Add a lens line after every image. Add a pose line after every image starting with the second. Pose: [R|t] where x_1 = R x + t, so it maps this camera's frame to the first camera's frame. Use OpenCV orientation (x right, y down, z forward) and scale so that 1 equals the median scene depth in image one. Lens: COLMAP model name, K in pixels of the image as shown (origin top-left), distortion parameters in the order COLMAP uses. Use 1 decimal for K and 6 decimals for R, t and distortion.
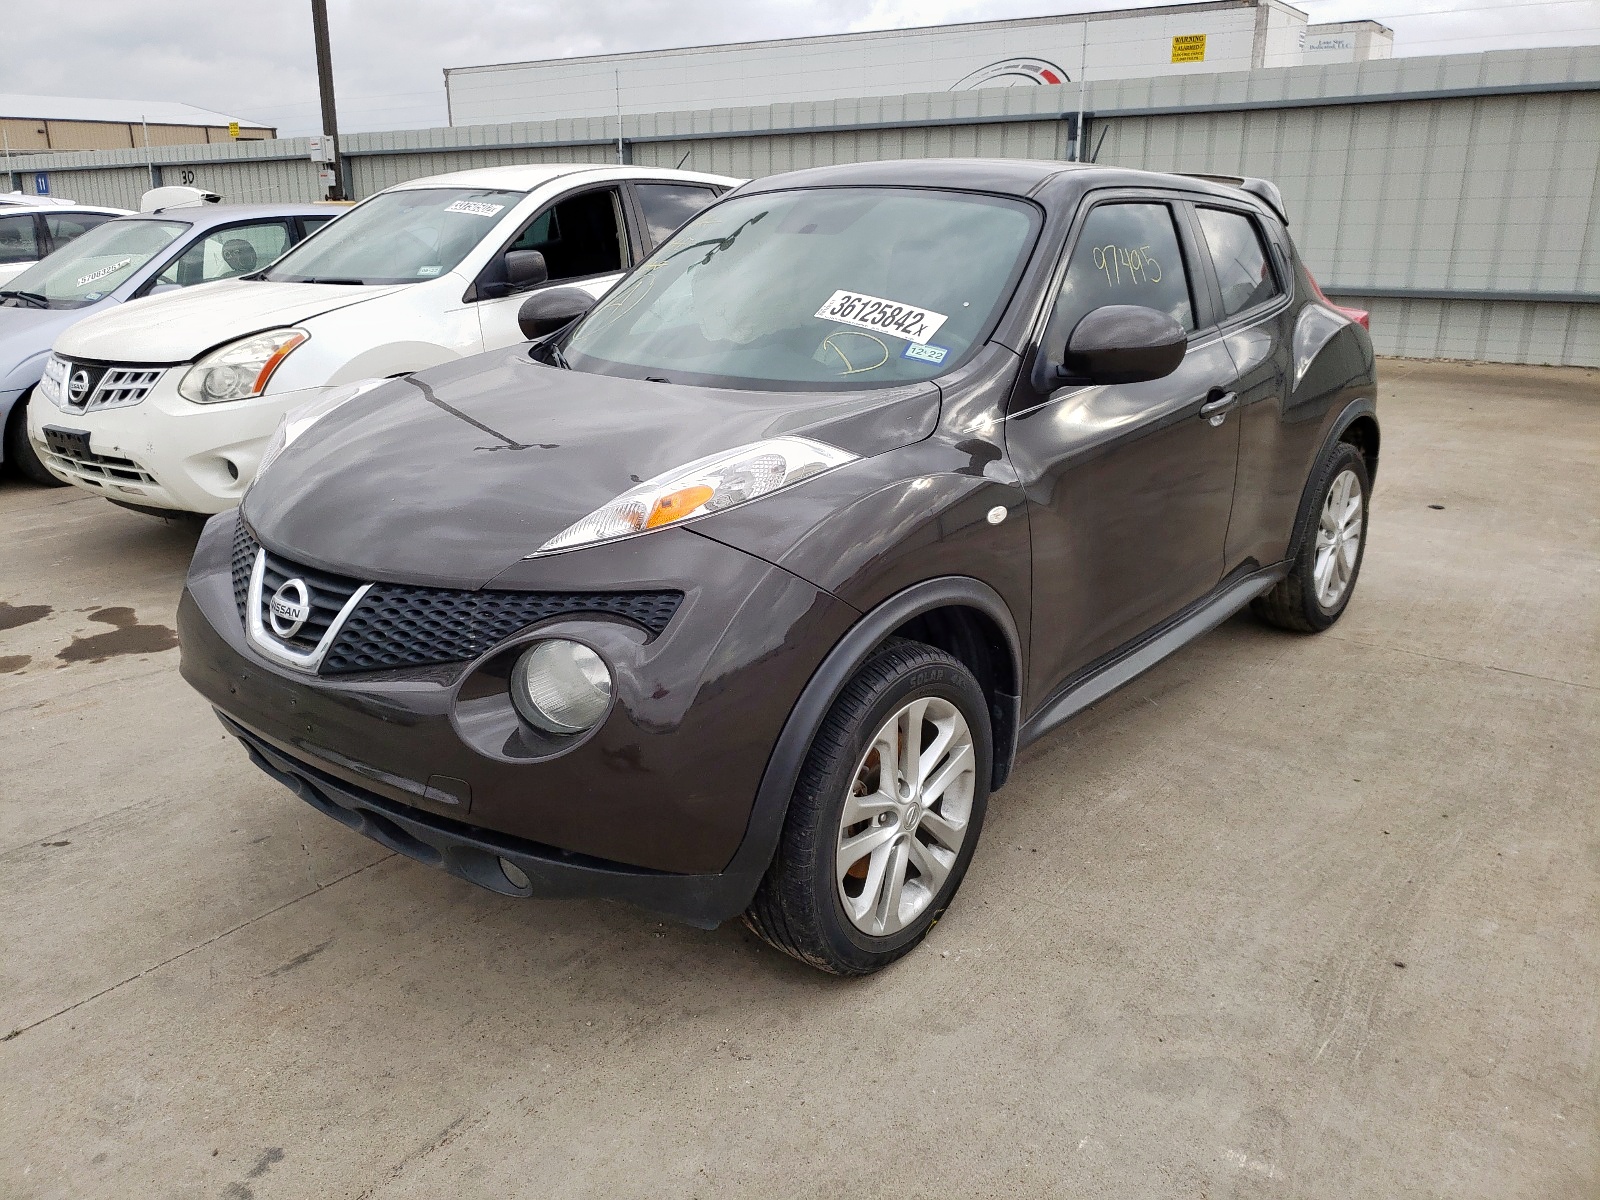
lens RADIAL K [[1244.7, 0, 798.2], [0, 1244.7, 565.0], [0, 0, 1]] dist [0.006295, 0.002110]
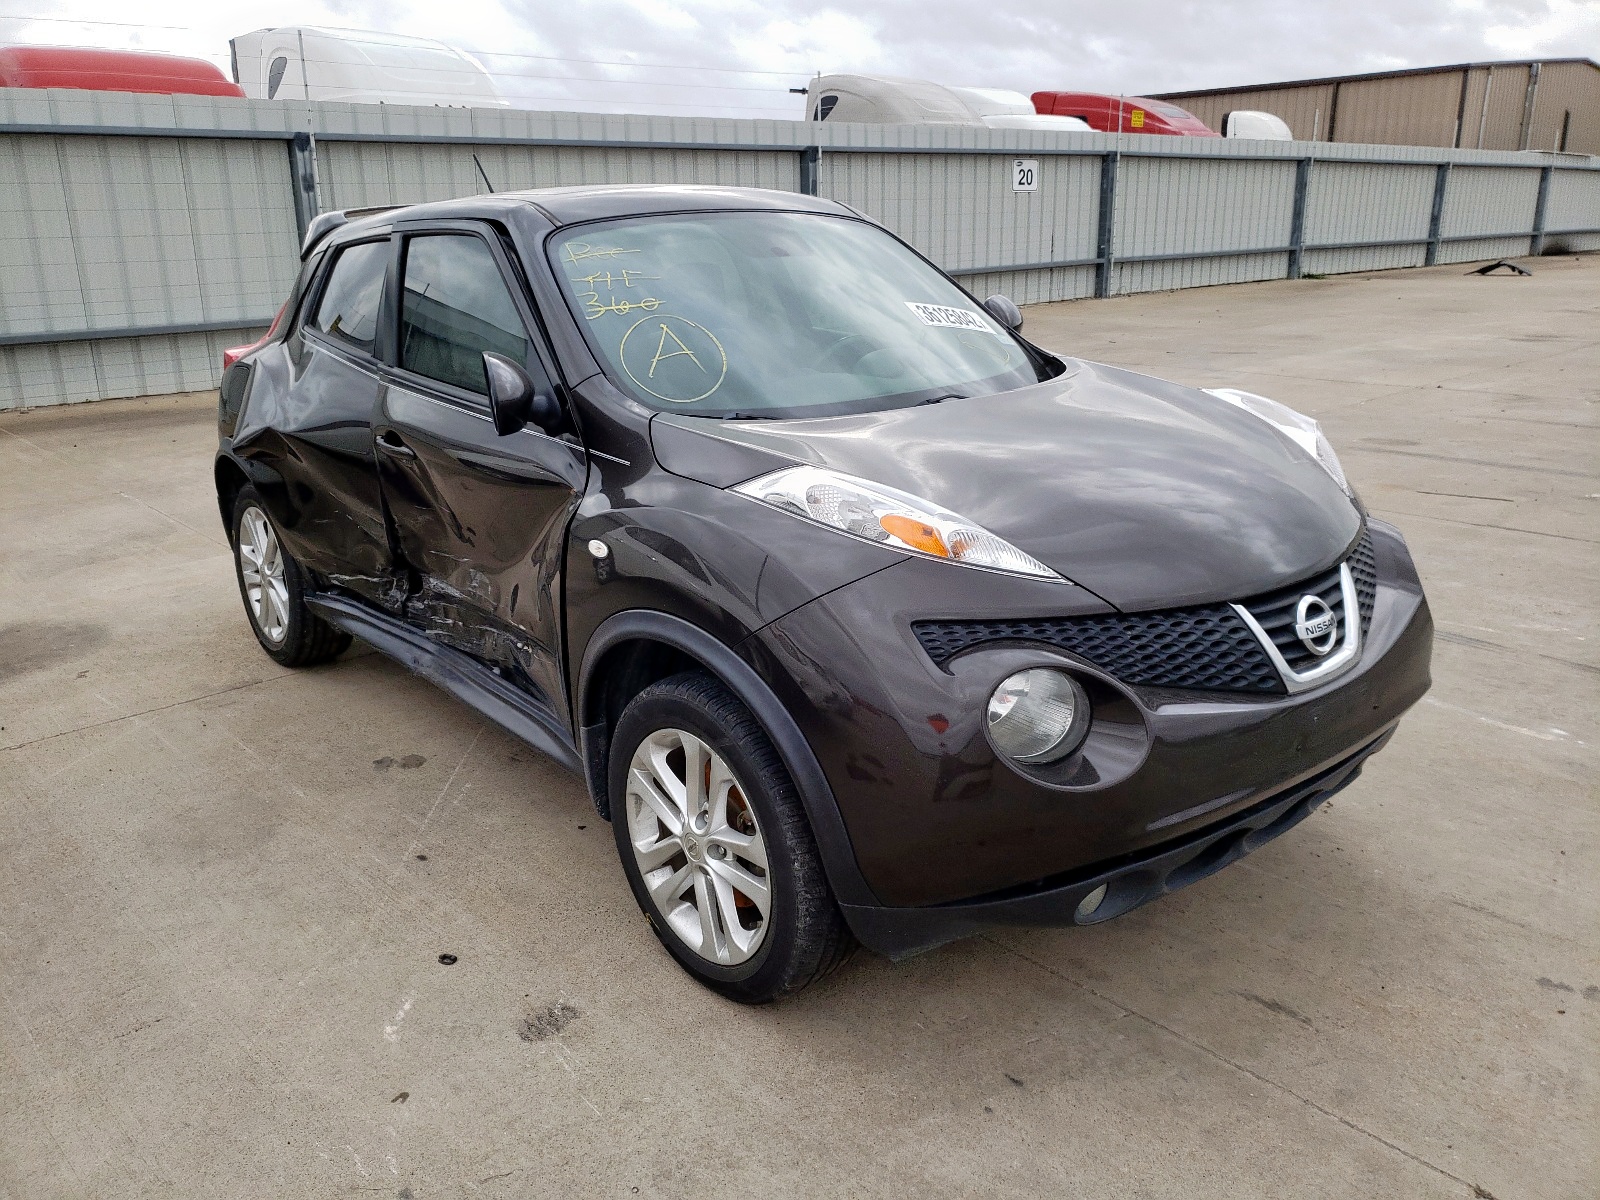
lens RADIAL K [[1229.1, 0, 800.0], [0, 1229.1, 600.0], [0, 0, 1]] dist [0.013351, 0.011618]
pose [[0.164891, -0.284129, 0.944501, -1.114434], [0.290721, 0.929066, 0.228731, -0.260193], [-0.942493, 0.236870, 0.235797, 0.924290]]
